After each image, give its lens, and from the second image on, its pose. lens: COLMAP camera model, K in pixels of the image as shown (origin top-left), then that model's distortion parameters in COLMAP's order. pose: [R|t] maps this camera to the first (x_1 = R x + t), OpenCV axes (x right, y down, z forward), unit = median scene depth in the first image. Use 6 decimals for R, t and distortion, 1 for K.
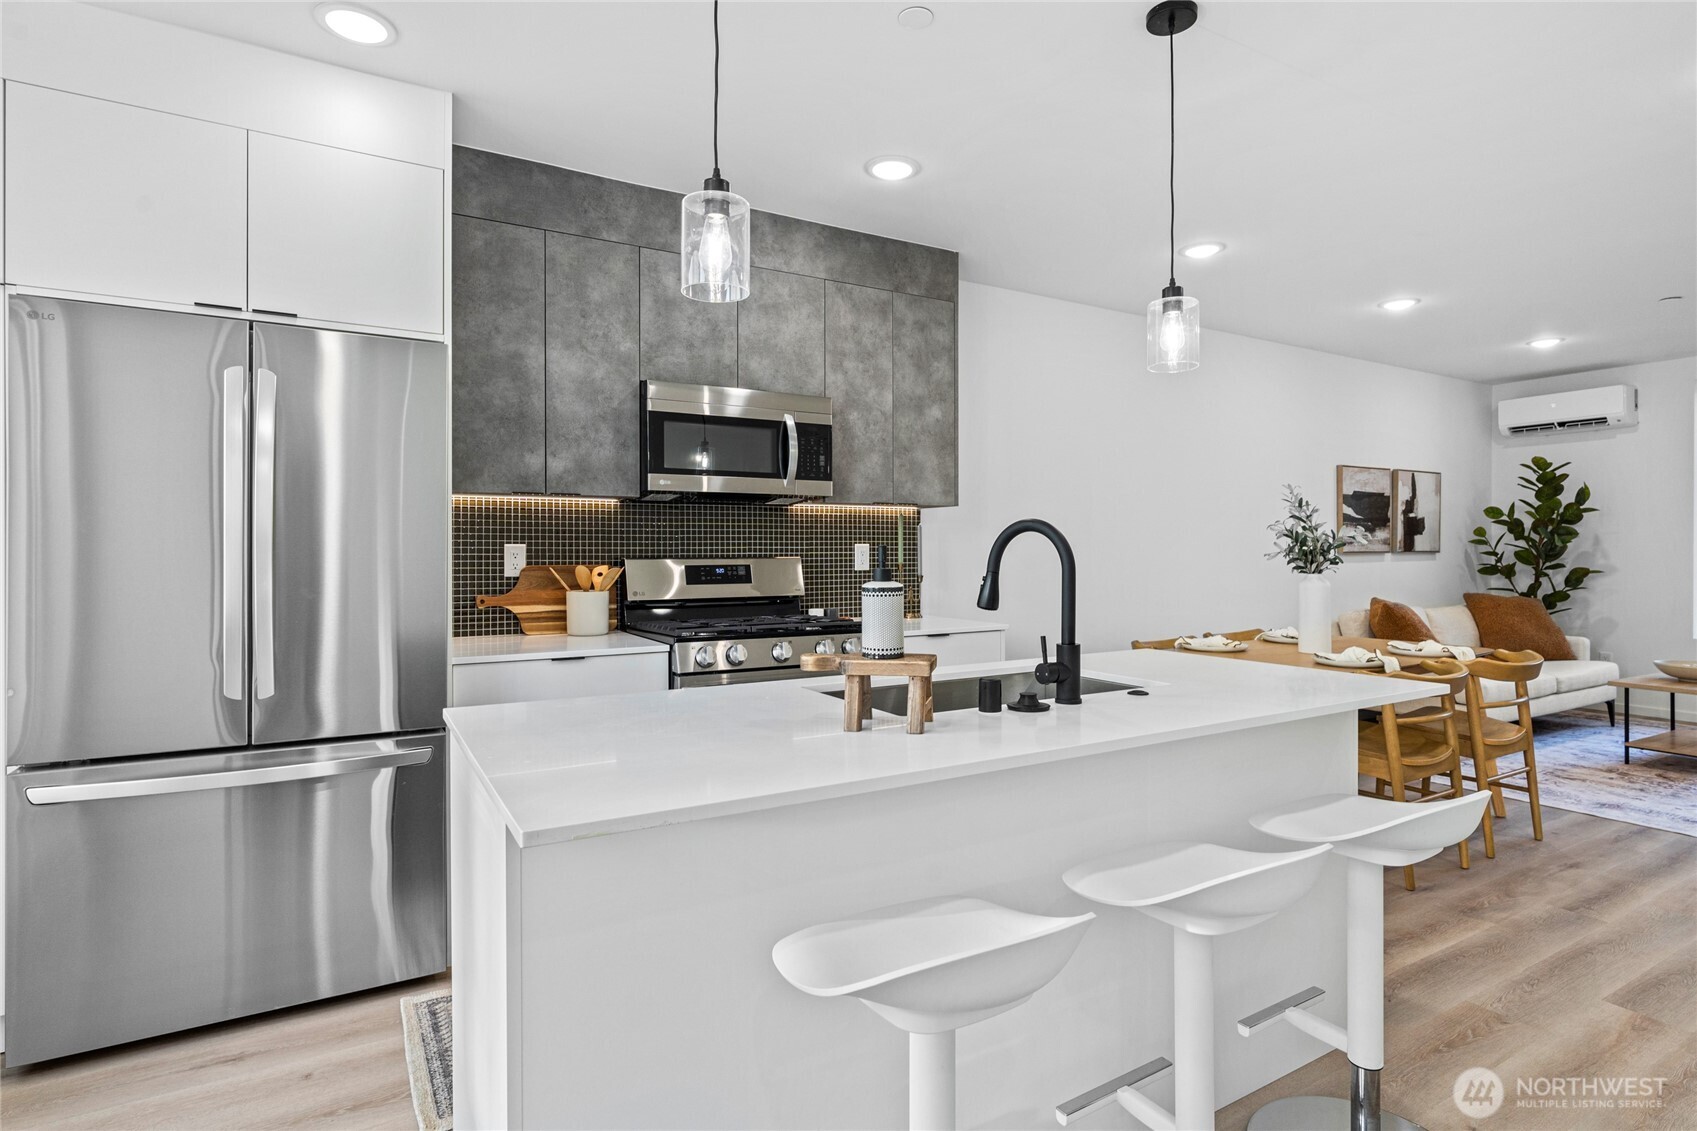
lens RADIAL K [[874.4, 0, 857.3], [0, 874.4, 557.8], [0, 0, 1]] dist [-0.002820, -0.000812]
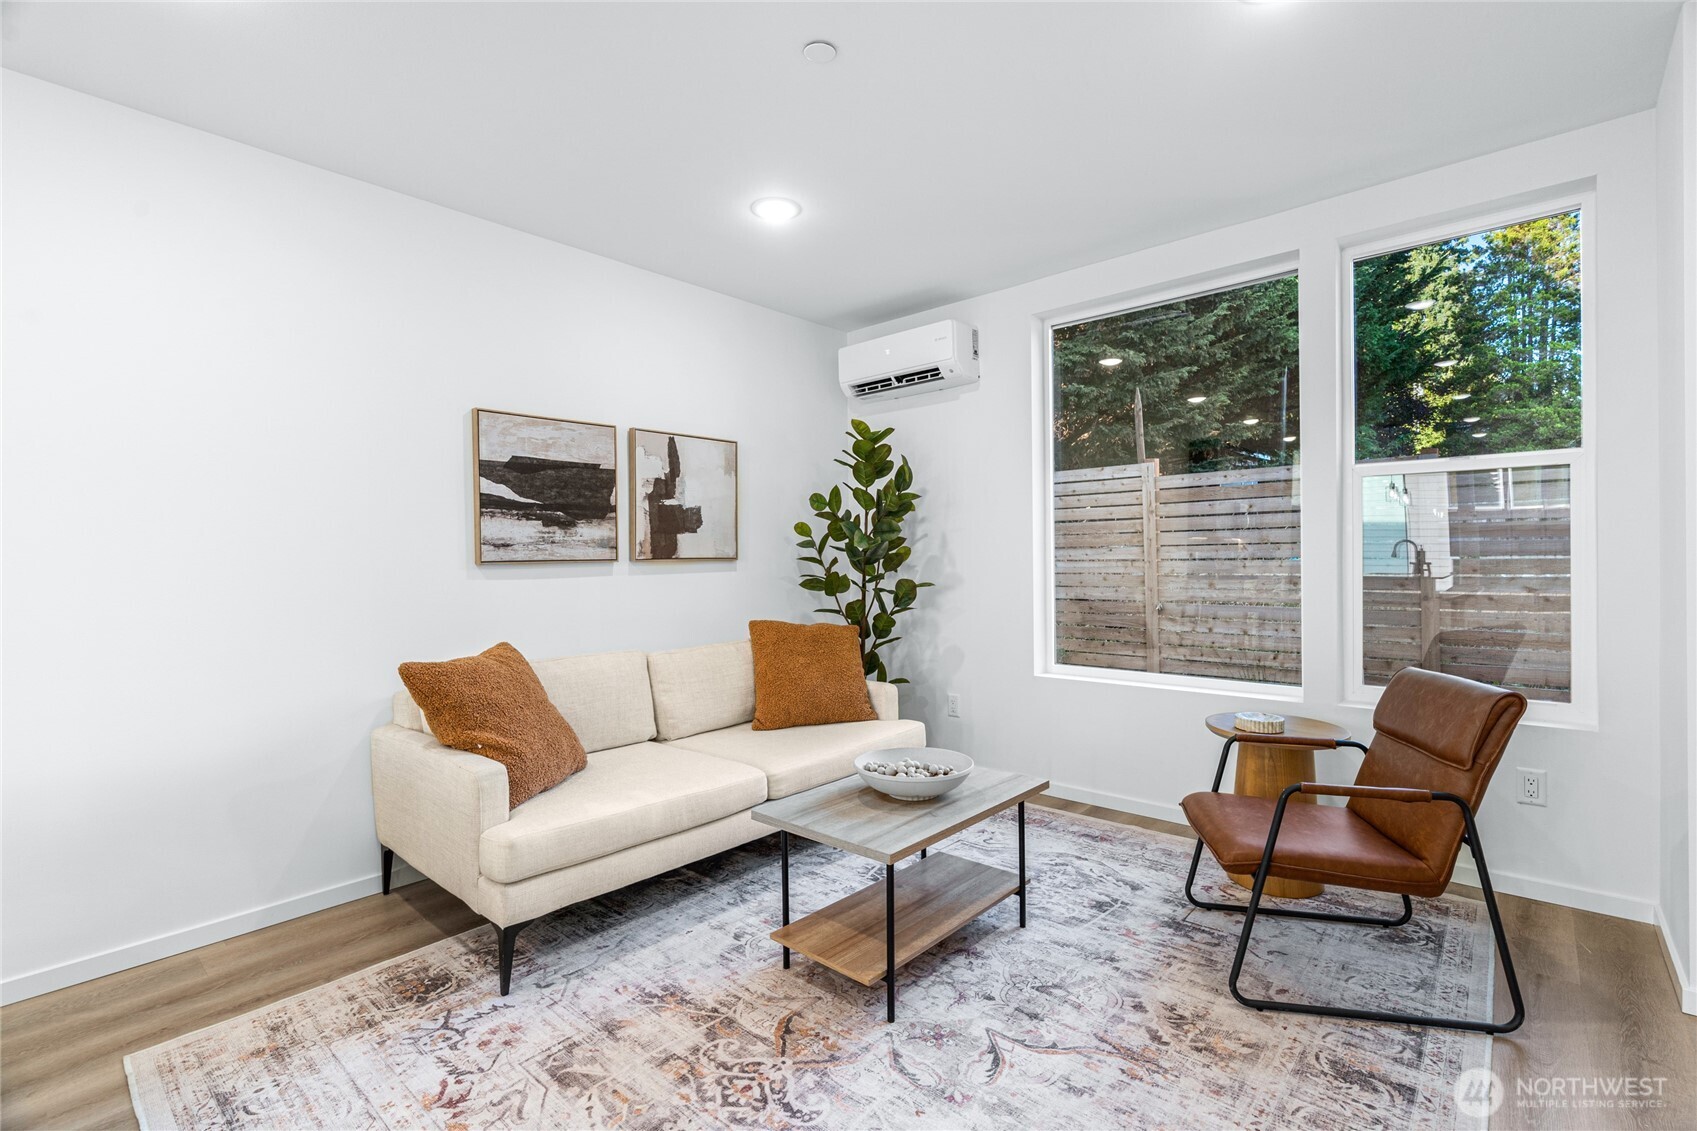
lens RADIAL K [[765.4, 0, 866.6], [0, 765.4, 566.0], [0, 0, 1]] dist [-0.001850, 0.000597]
pose [[0.950558, -0.013593, 0.310249, 0.594921], [0.012777, 0.999907, 0.004662, -0.002593], [-0.310283, -0.000468, 0.950644, 0.416885]]
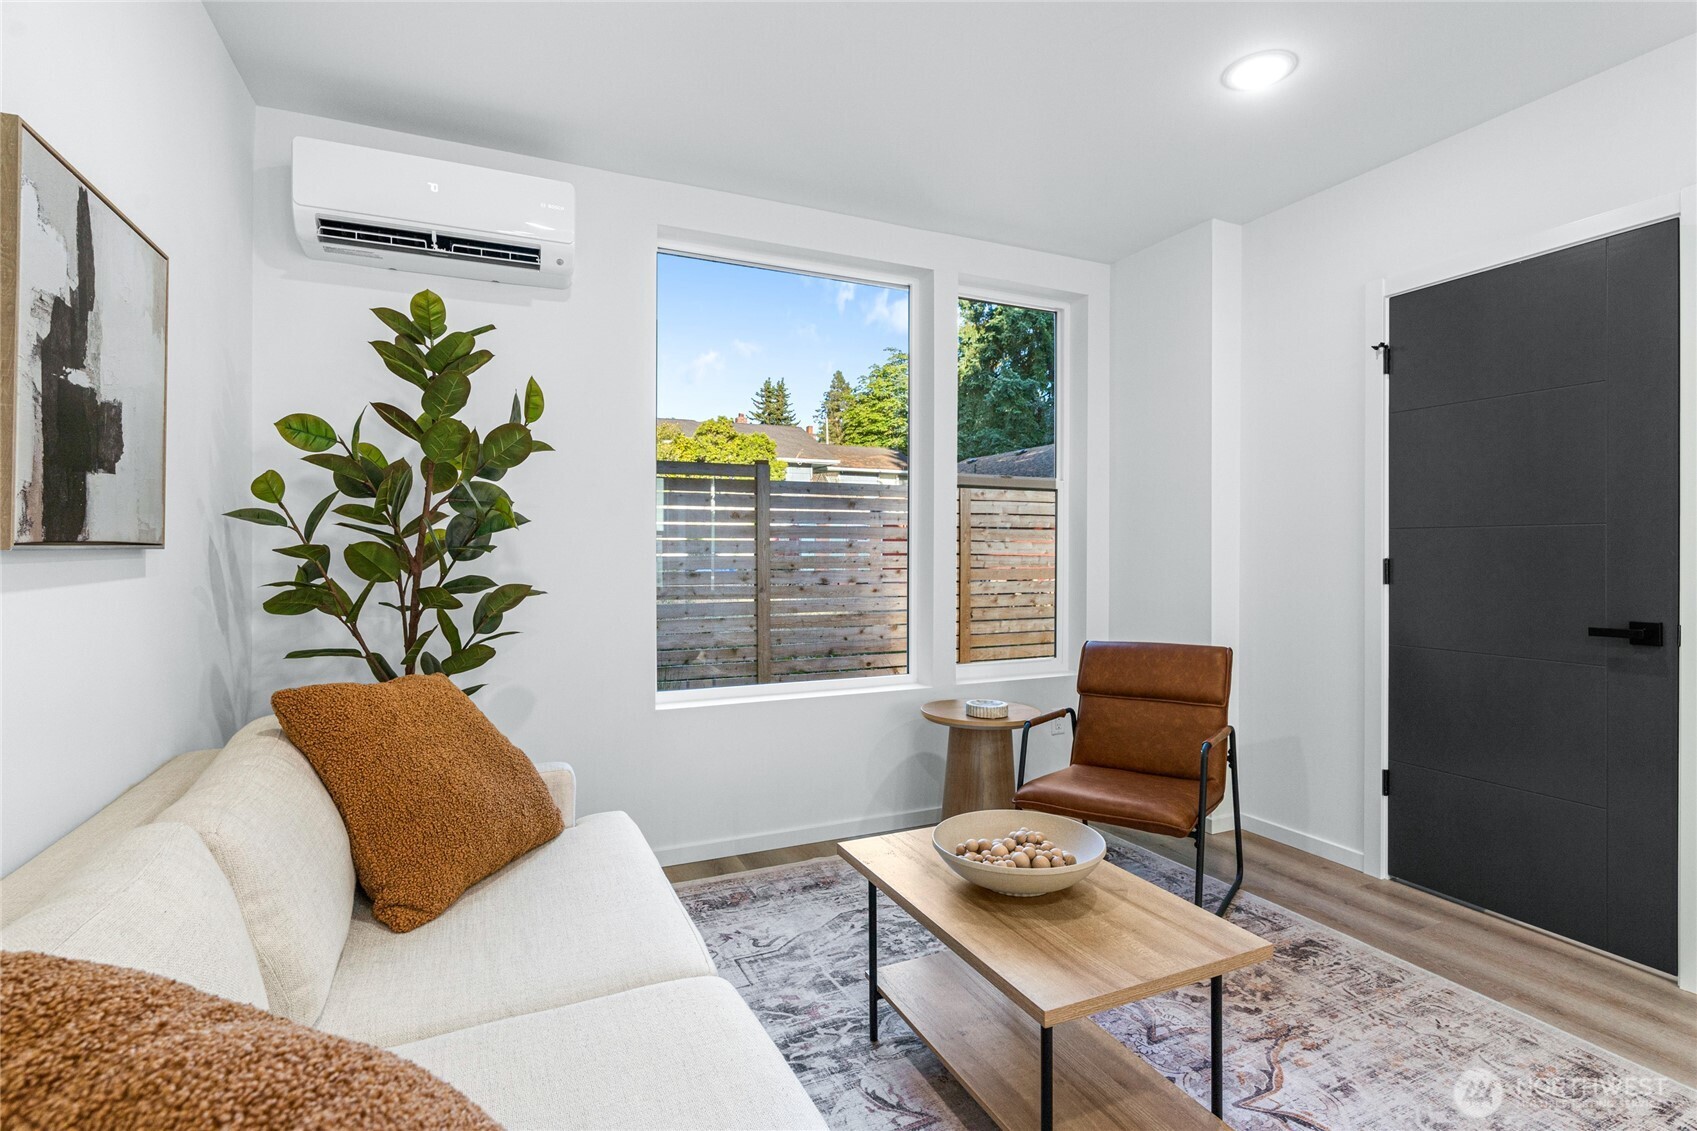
lens RADIAL K [[805.2, 0, 843.7], [0, 805.2, 550.7], [0, 0, 1]] dist [-0.002617, -0.000216]
pose [[0.106539, -0.000388, 0.994308, 0.452434], [0.004658, 0.999989, -0.000109, -0.004274], [-0.994298, 0.004643, 0.106539, 0.783379]]
